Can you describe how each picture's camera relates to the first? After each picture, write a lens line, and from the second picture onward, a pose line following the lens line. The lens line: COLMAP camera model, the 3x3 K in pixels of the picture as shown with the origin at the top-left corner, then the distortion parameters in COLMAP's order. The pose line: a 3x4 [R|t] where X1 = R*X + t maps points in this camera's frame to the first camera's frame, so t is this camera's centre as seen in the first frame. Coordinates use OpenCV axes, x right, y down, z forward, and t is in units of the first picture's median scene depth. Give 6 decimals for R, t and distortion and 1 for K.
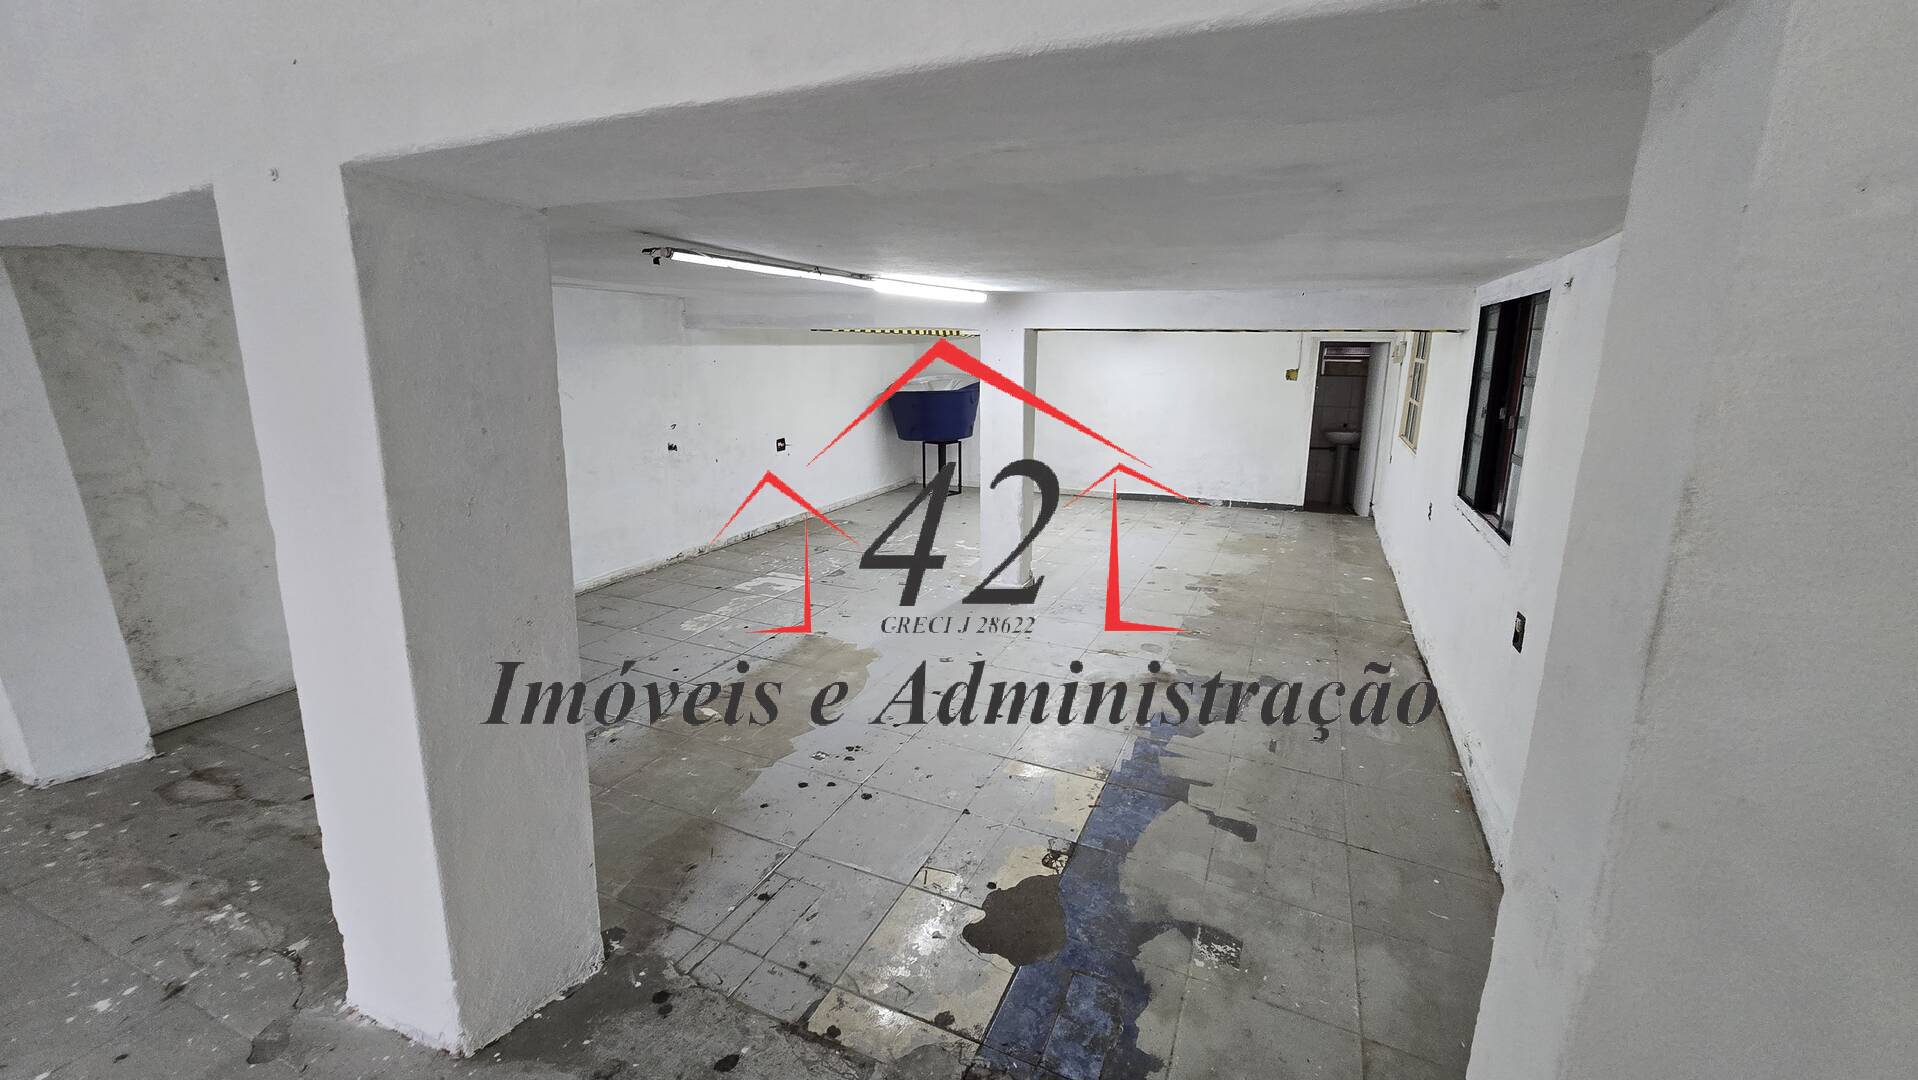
lens RADIAL K [[785.1, 0, 966.4], [0, 785.1, 520.1], [0, 0, 1]] dist [-0.007342, 0.001609]
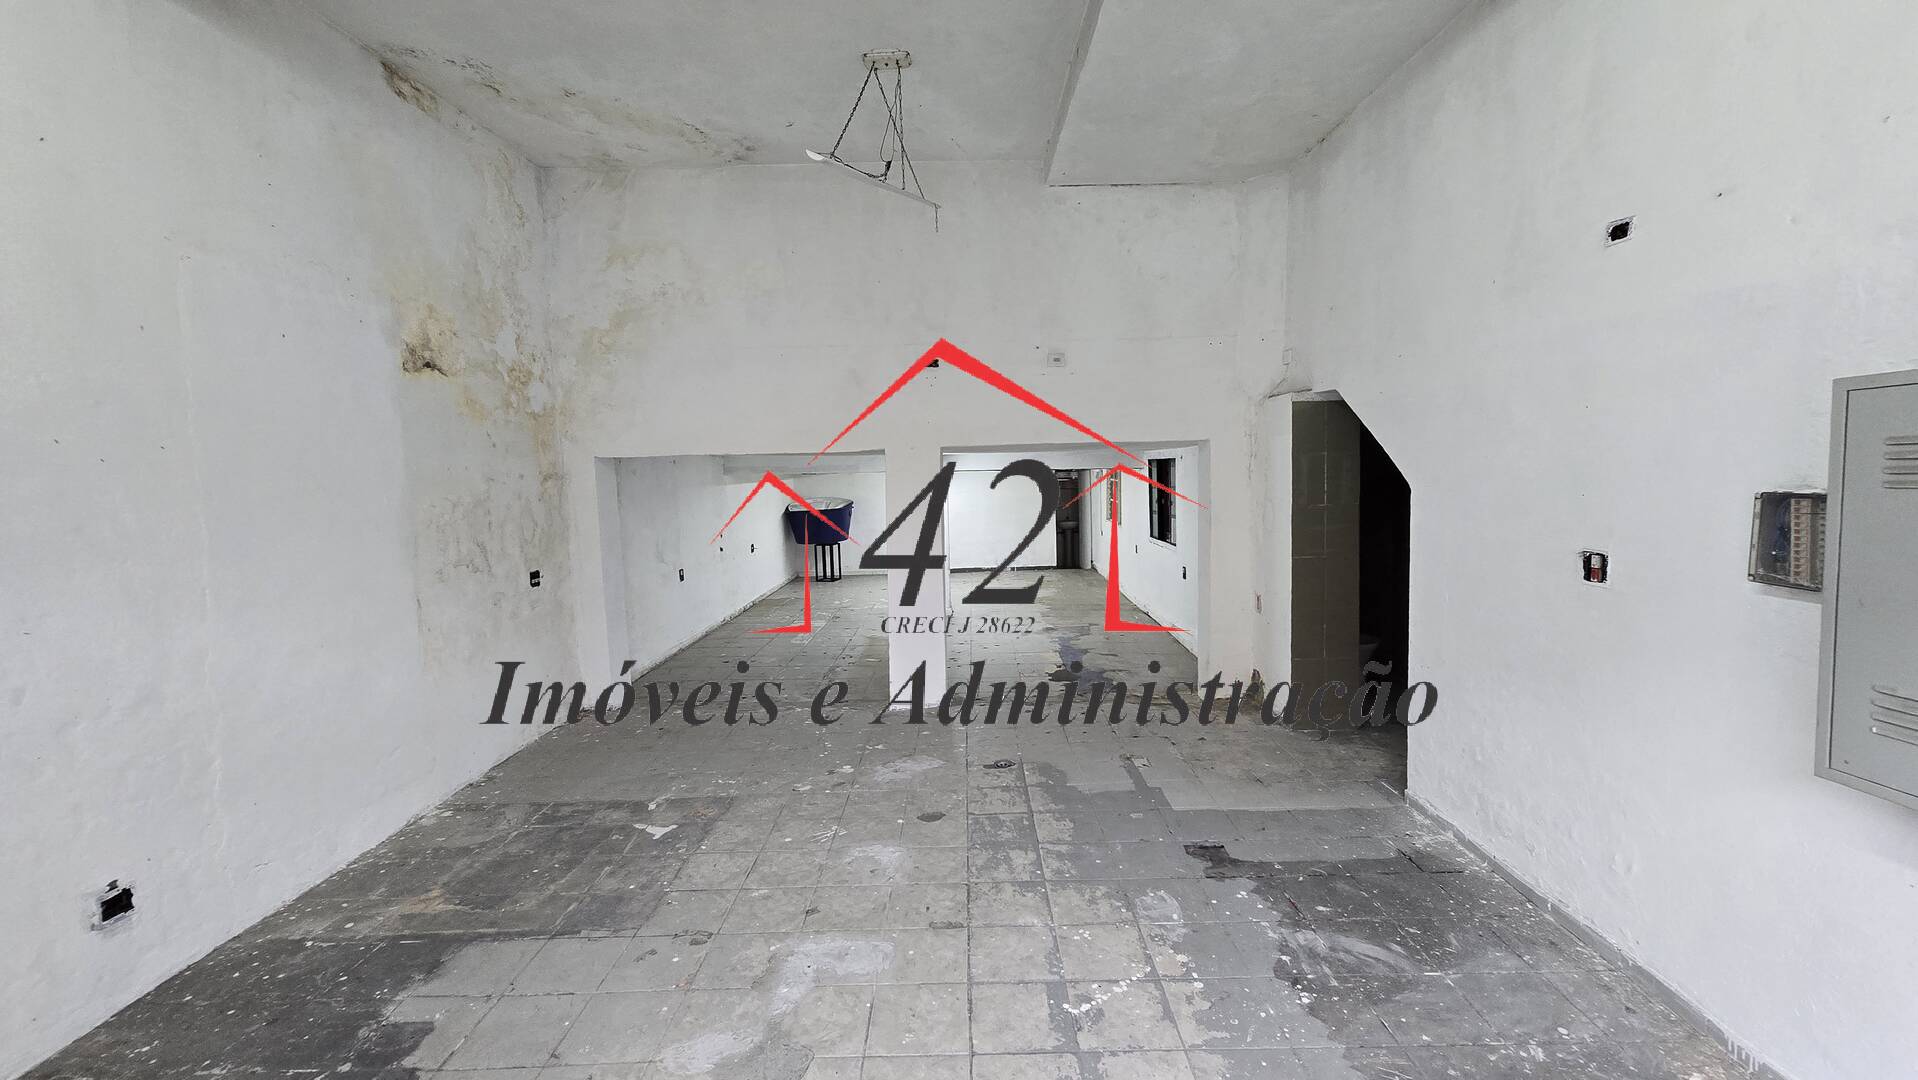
lens RADIAL K [[785.1, 0, 975.8], [0, 785.1, 521.2], [0, 0, 1]] dist [-0.007342, 0.001609]
pose [[0.911671, -0.054496, 0.407292, -1.010972], [0.115440, 0.985217, -0.126574, 0.200893], [-0.394373, 0.162412, 0.904484, -1.170595]]
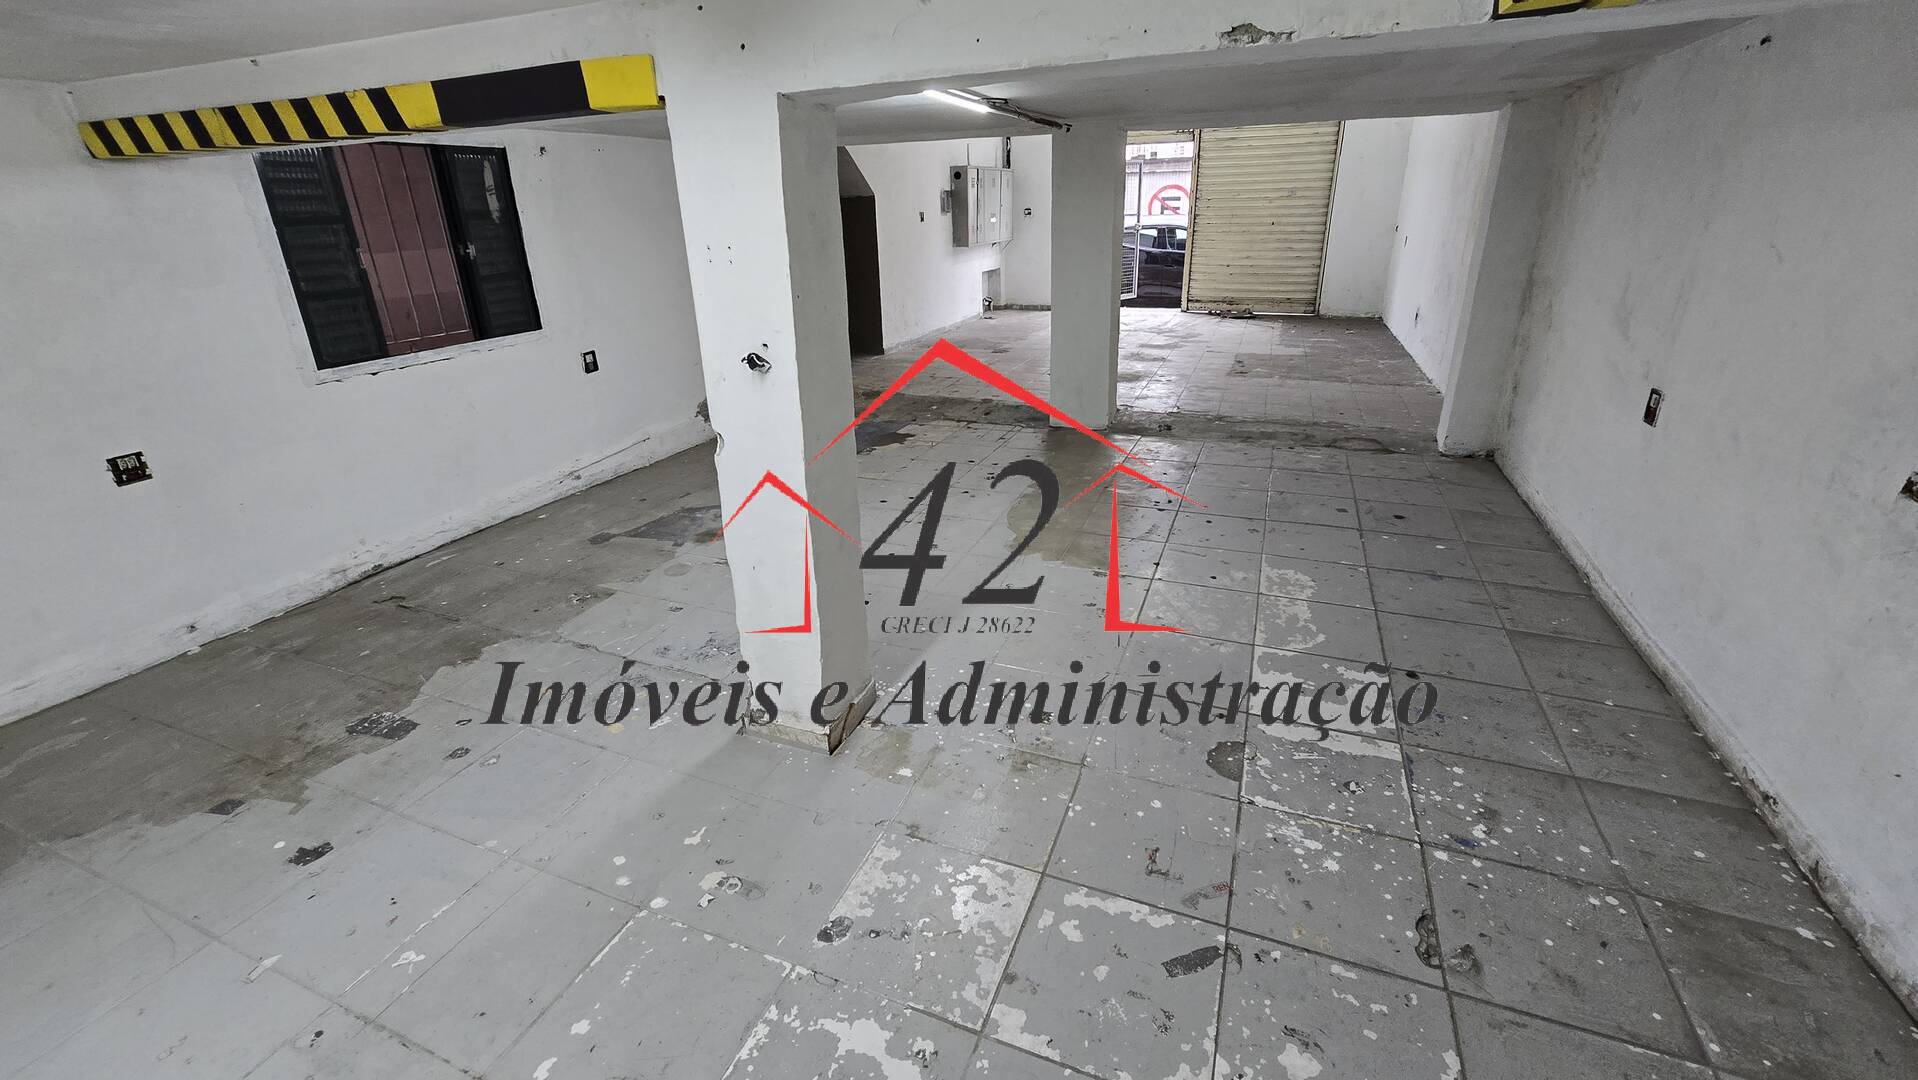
lens RADIAL K [[785.1, 0, 954.1], [0, 785.1, 517.7], [0, 0, 1]] dist [-0.007342, 0.001609]
pose [[-0.999265, 0.029935, -0.023957, -0.043564], [0.011401, 0.828560, 0.559784, -0.456850], [0.036607, 0.559099, -0.828292, 2.277006]]
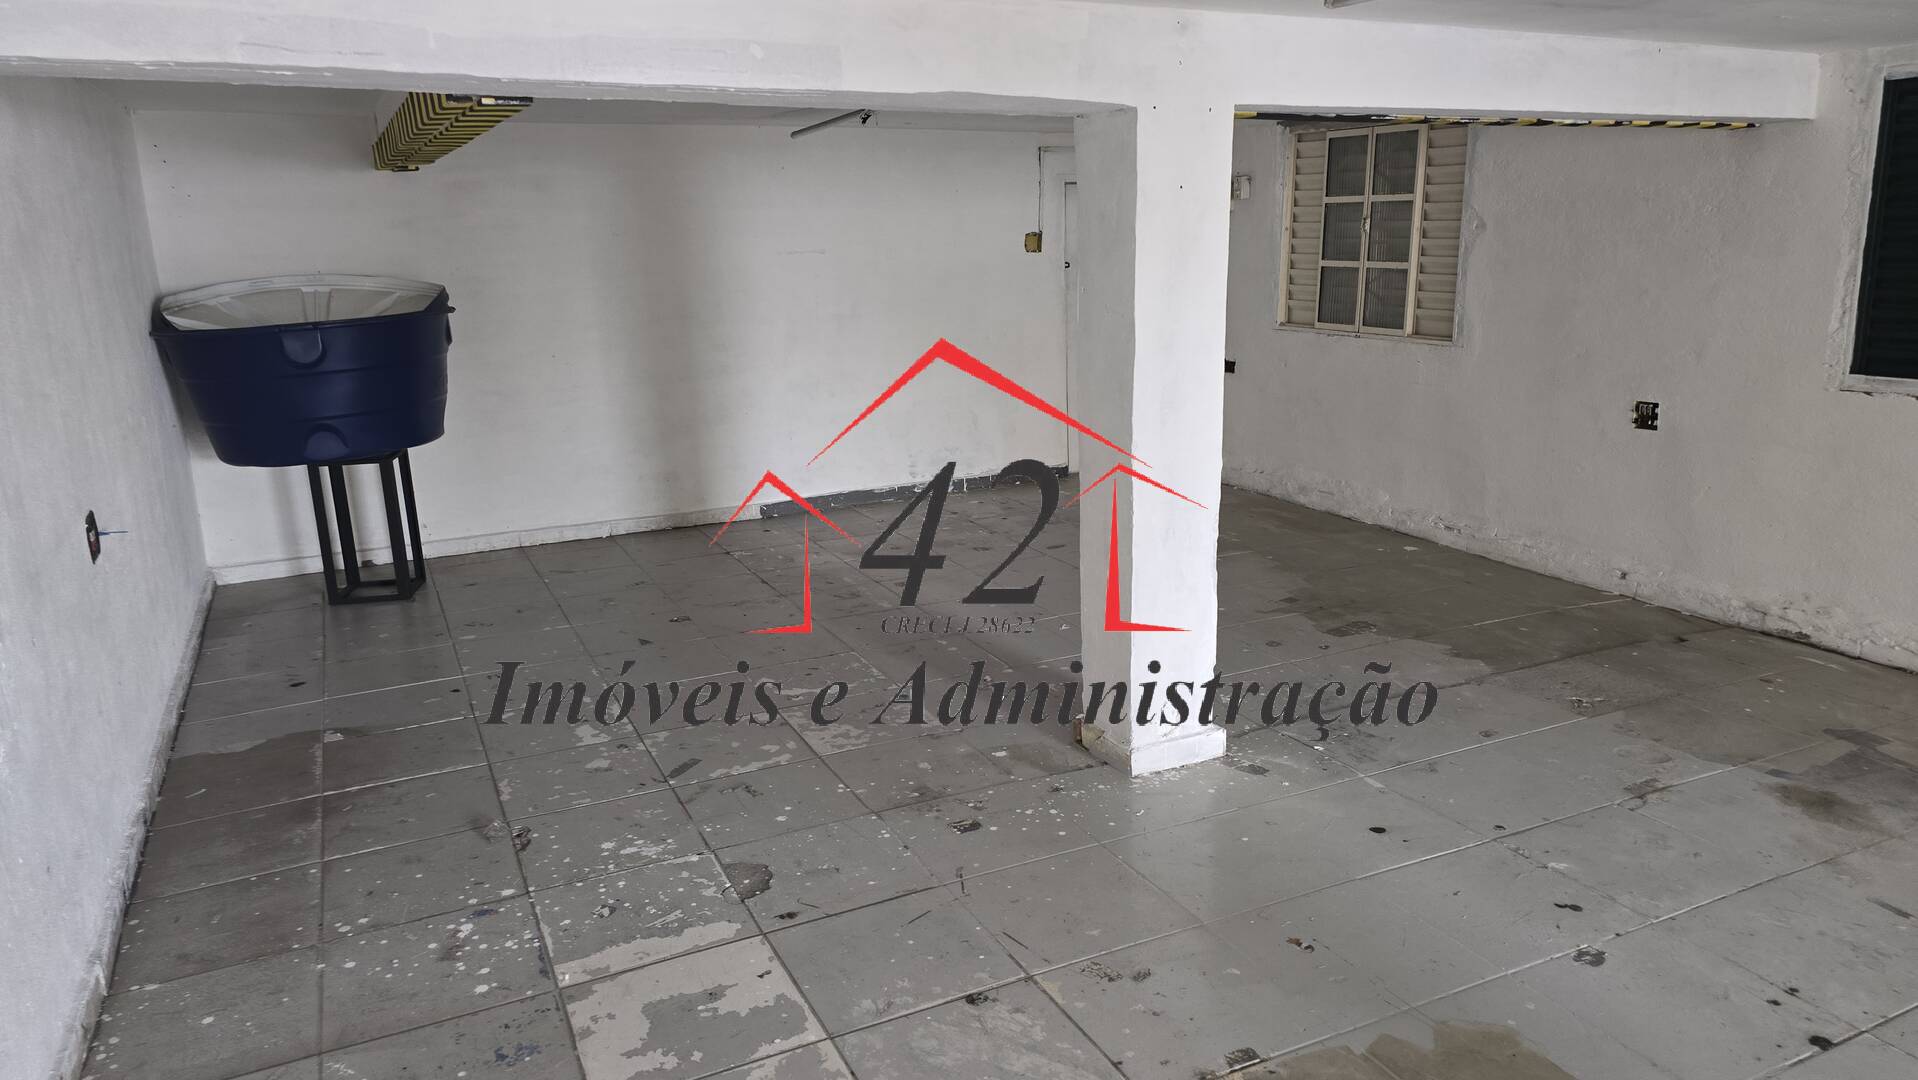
lens RADIAL K [[1269.3, 0, 970.1], [0, 1269.3, 542.5], [0, 0, 1]] dist [0.050119, -0.040539]
pose [[0.643591, -0.202922, 0.737980, -0.839520], [0.192818, 0.976101, 0.100241, -0.179773], [-0.740684, 0.077782, 0.667336, 1.053611]]
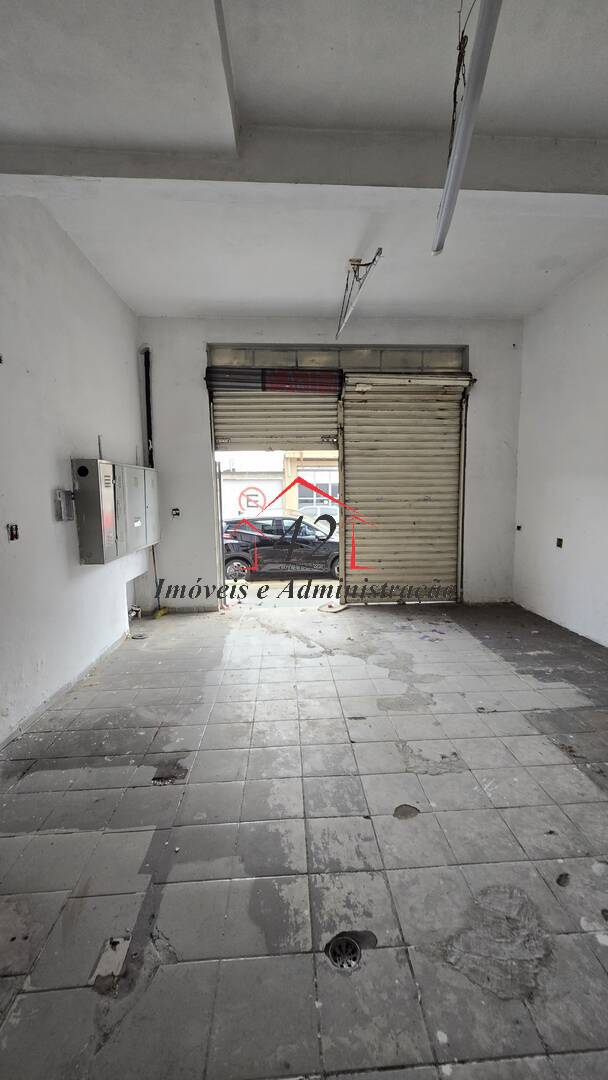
lens RADIAL K [[442.1, 0, 312.6], [0, 442.1, 541.4], [0, 0, 1]] dist [-0.007342, 0.001609]
pose [[-0.891095, 0.055447, -0.450416, -0.172240], [-0.089796, 0.951342, 0.294763, -0.100330], [0.444844, 0.303107, -0.842757, 0.451491]]
